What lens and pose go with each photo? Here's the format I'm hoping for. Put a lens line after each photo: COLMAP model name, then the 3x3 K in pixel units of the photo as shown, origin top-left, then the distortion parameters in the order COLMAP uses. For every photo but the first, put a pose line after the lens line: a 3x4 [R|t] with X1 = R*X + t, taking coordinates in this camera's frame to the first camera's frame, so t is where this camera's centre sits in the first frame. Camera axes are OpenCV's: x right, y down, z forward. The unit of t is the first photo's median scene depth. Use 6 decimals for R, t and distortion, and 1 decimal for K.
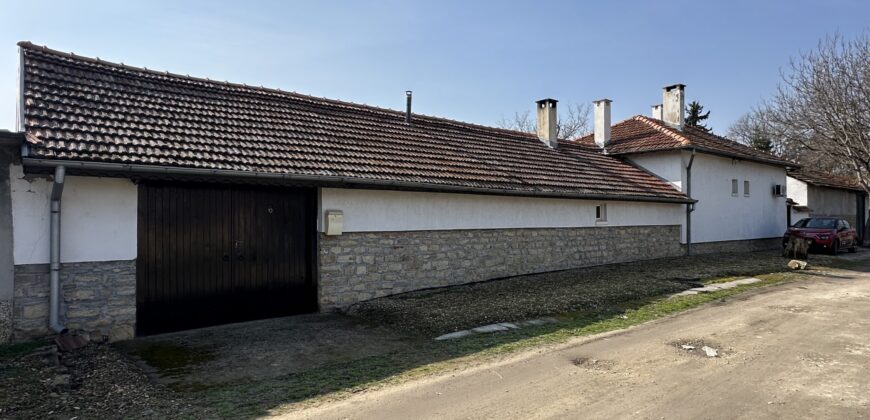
lens RADIAL K [[512.1, 0, 435.0], [0, 512.1, 210.0], [0, 0, 1]] dist [-0.001399, 0.000474]
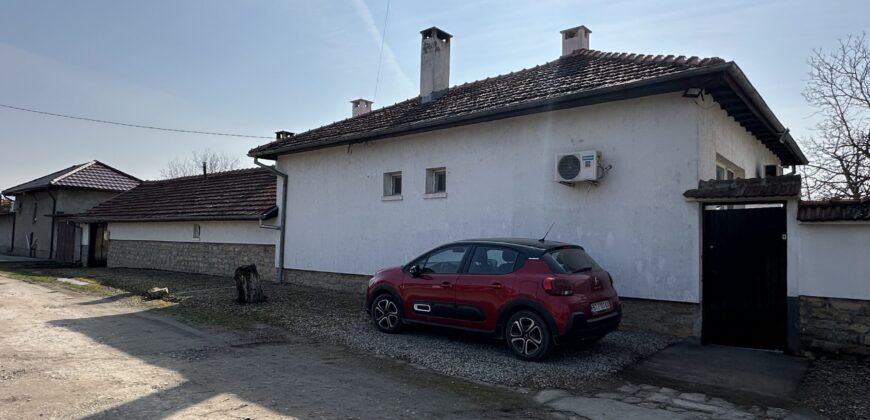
lens RADIAL K [[517.3, 0, 435.0], [0, 517.3, 210.0], [0, 0, 1]] dist [-0.000092, -0.000017]
pose [[0.170722, -0.045639, -0.984262, 1.639495], [0.007165, 0.998958, -0.045077, 0.014977], [0.985293, 0.000644, 0.170871, 1.337787]]
